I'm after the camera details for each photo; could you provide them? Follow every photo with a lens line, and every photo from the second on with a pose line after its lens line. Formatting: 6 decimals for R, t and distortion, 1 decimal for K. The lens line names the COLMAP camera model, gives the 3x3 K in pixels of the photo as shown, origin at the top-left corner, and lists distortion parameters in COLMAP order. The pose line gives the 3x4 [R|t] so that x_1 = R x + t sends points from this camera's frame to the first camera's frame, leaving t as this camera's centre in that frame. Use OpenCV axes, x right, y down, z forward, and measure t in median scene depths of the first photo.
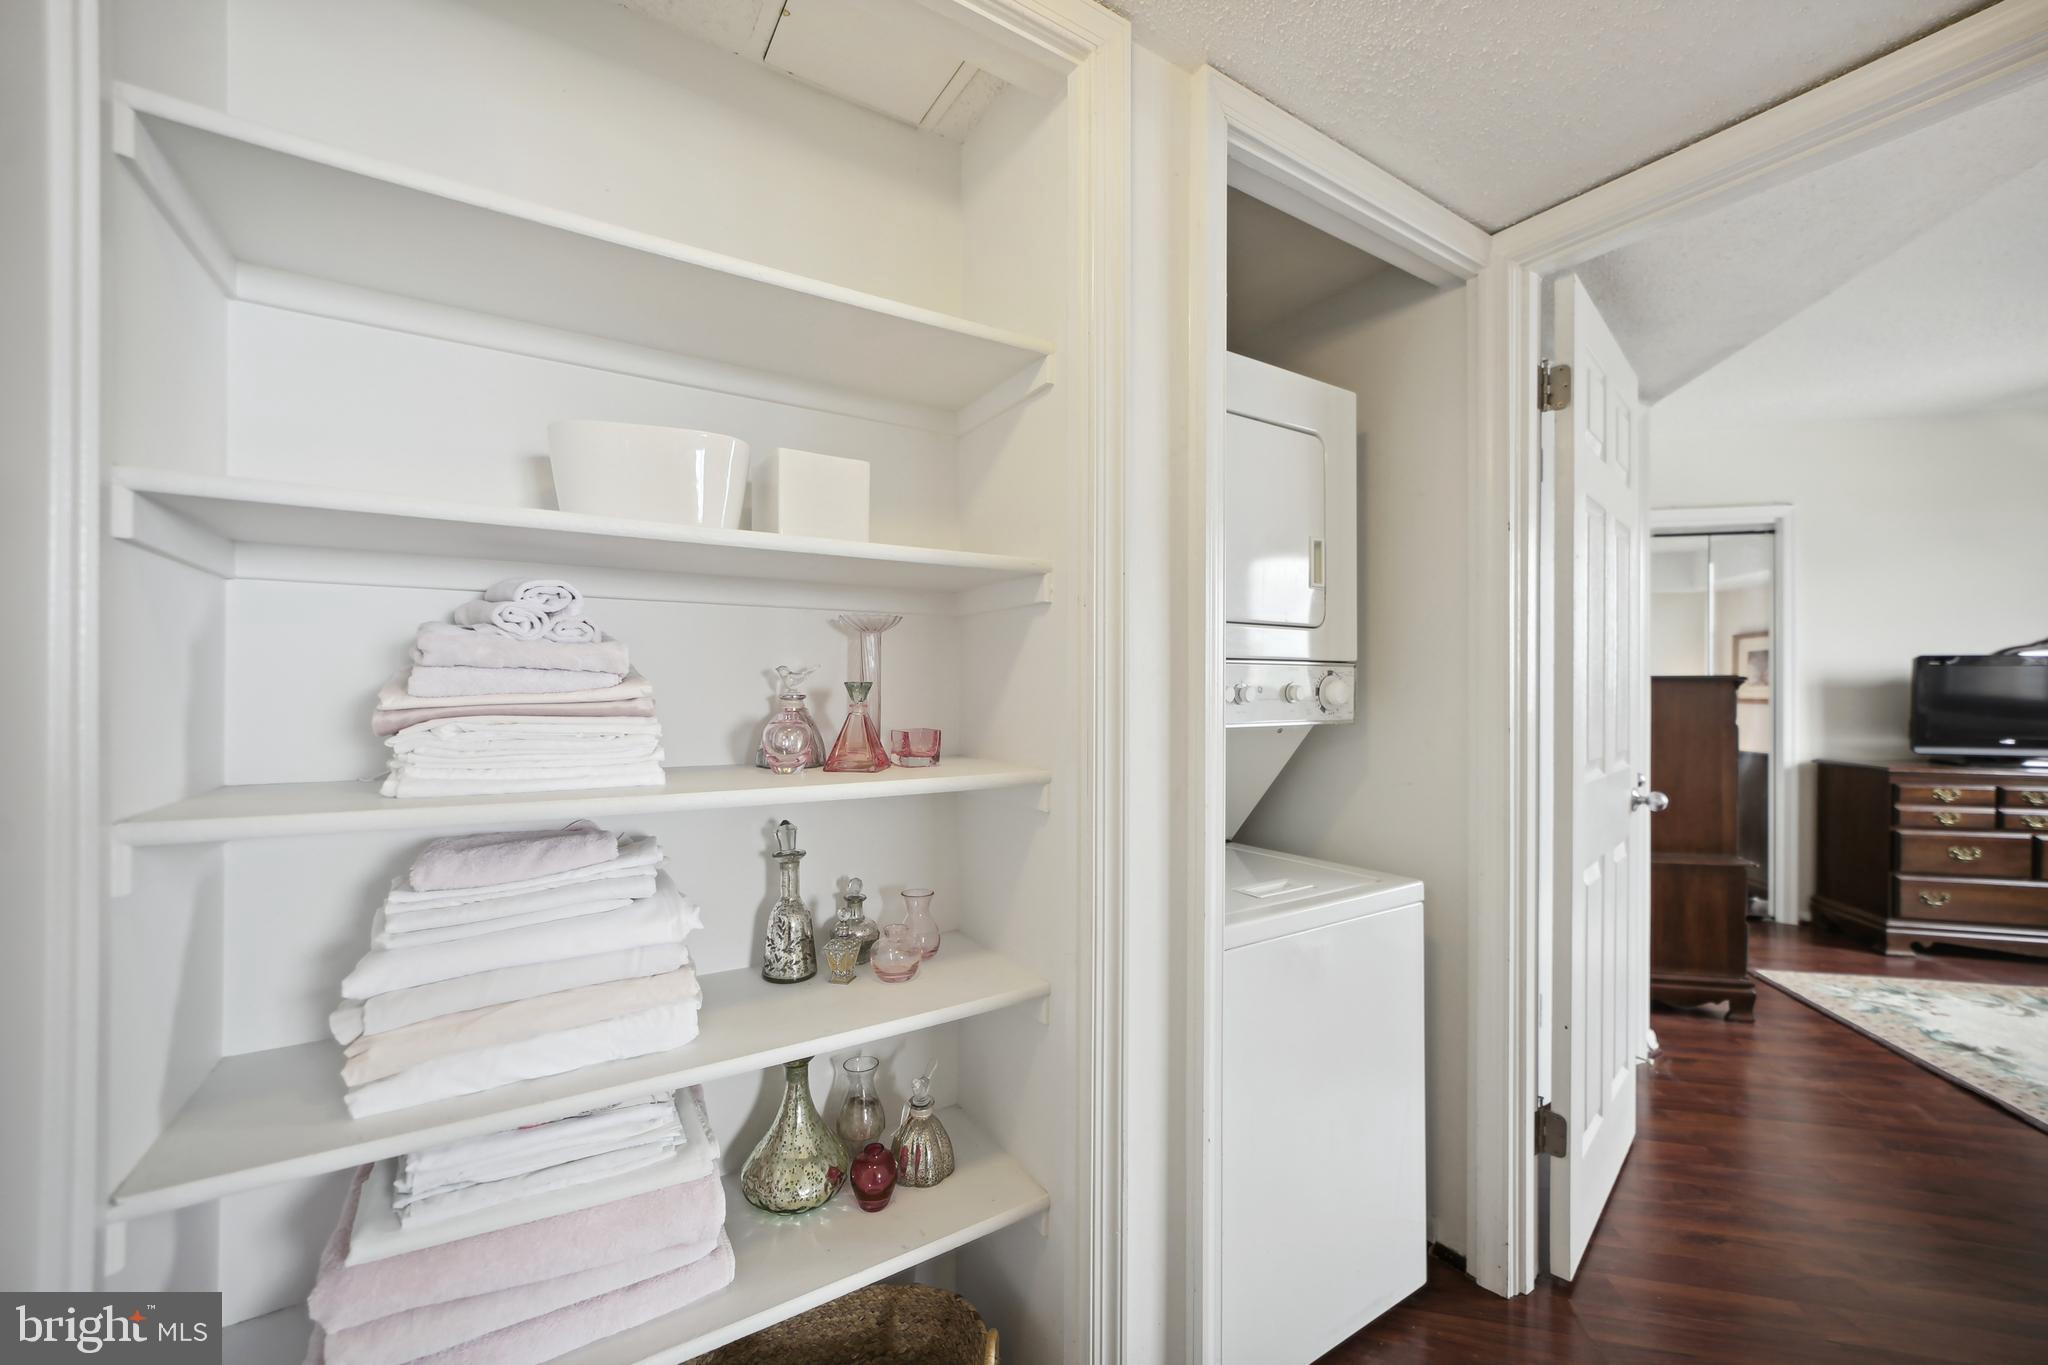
lens RADIAL K [[804.4, 0, 1034.1], [0, 804.4, 673.7], [0, 0, 1]] dist [-0.018656, 0.008331]
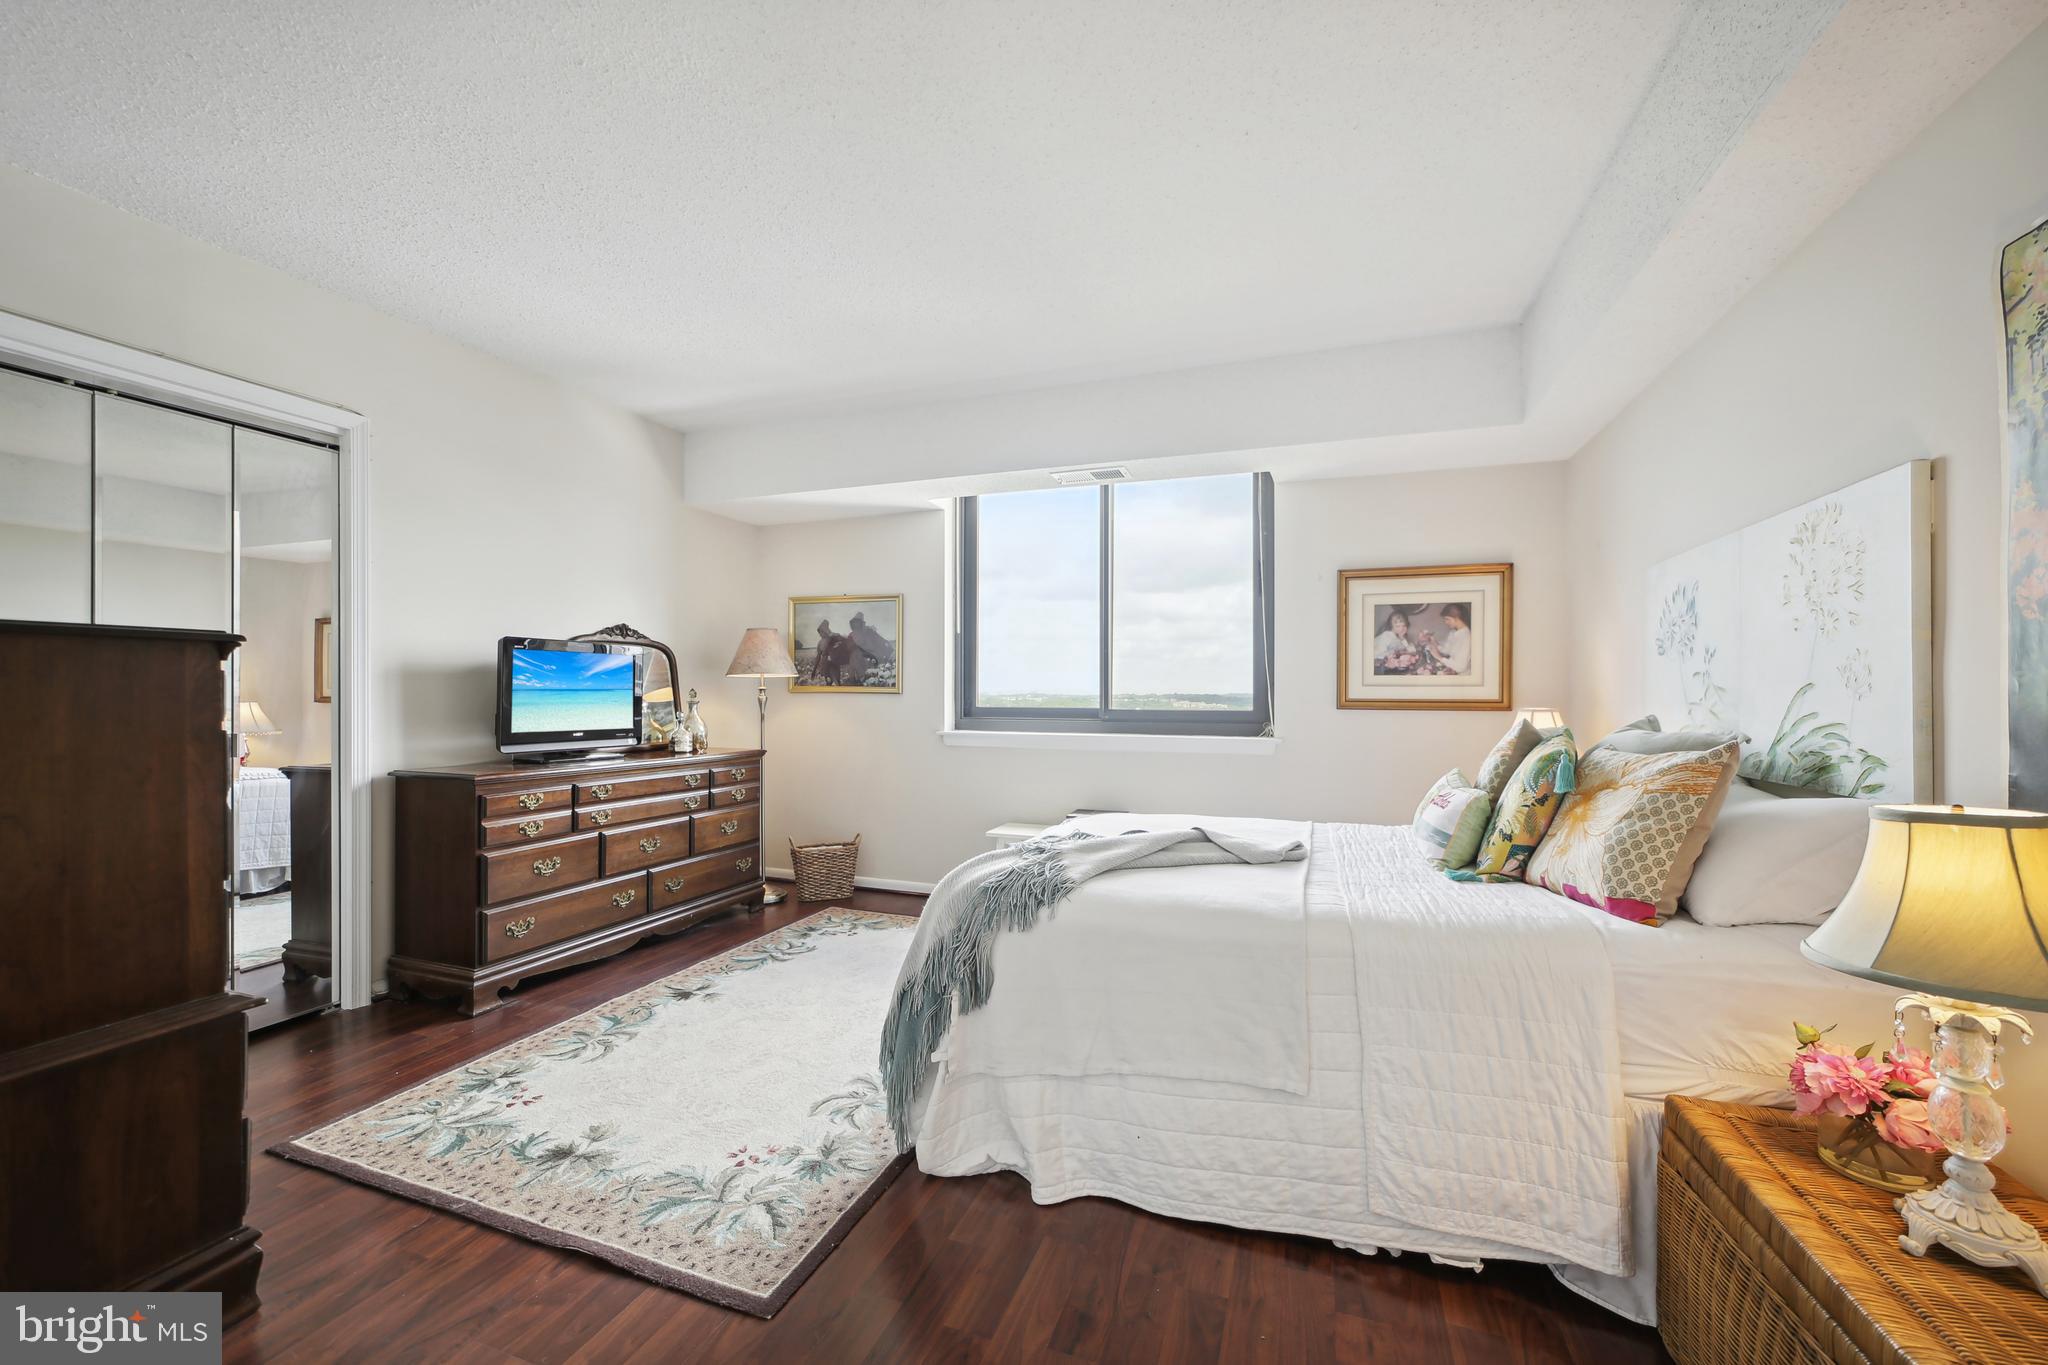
lens RADIAL K [[806.3, 0, 1028.2], [0, 806.3, 705.7], [0, 0, 1]] dist [-0.018039, 0.008761]
pose [[0.142584, -0.016613, 0.989643, 0.385207], [-0.012201, 0.999754, 0.018541, 0.029659], [-0.989707, -0.014718, 0.142347, 0.361345]]
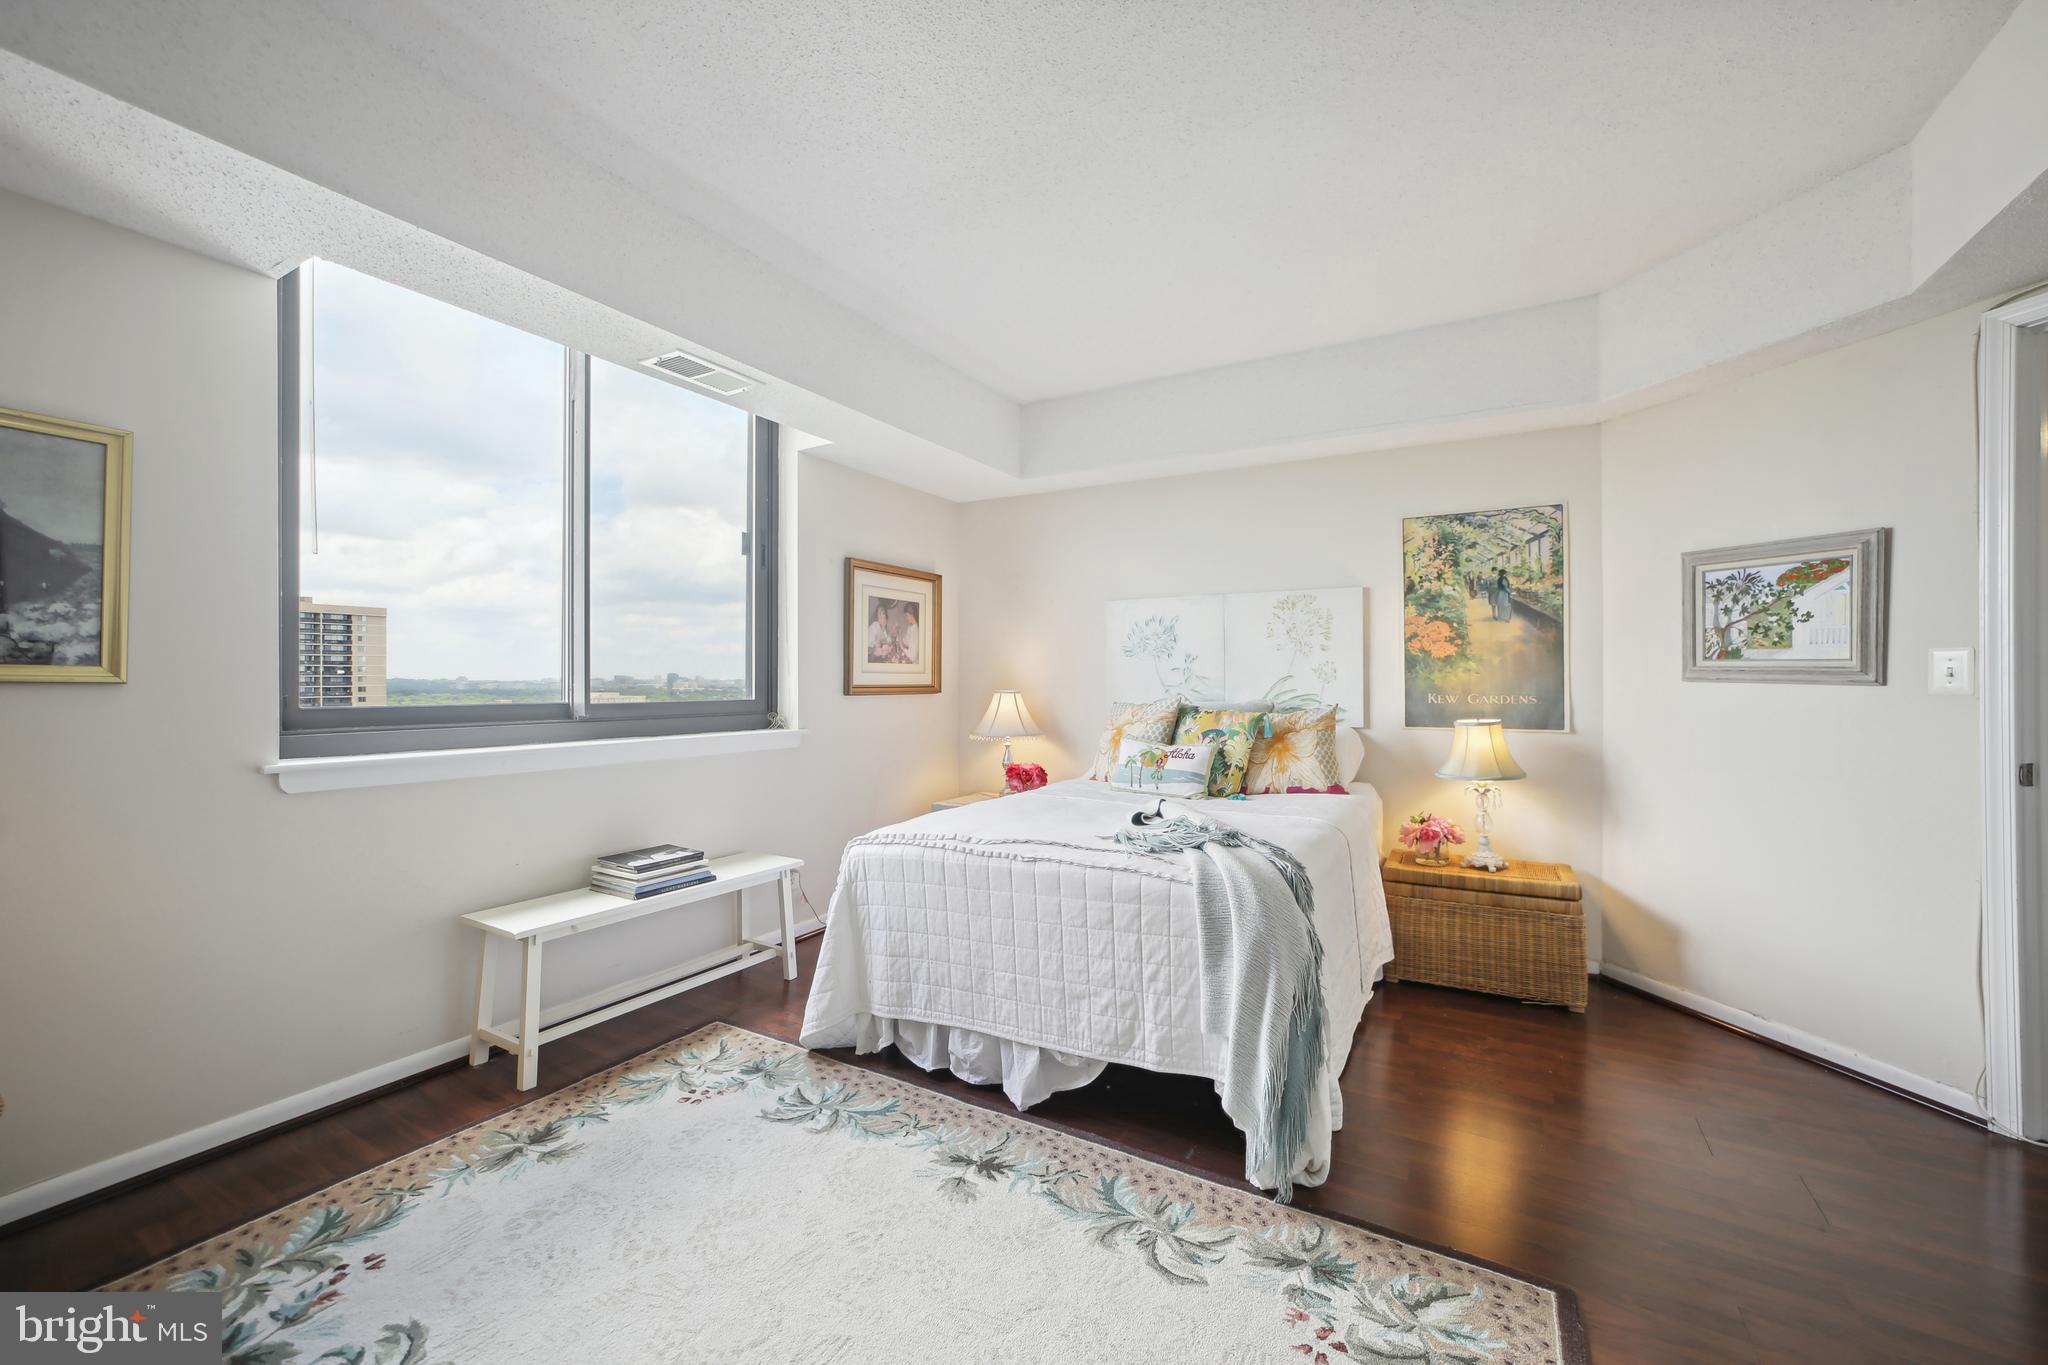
lens RADIAL K [[817.4, 0, 1037.3], [0, 817.4, 675.6], [0, 0, 1]] dist [-0.016329, 0.009229]
pose [[-0.953247, -0.002716, 0.302179, 0.900010], [-0.007169, 0.999881, -0.013629, 0.035526], [-0.302106, -0.015158, -0.953154, 1.034205]]
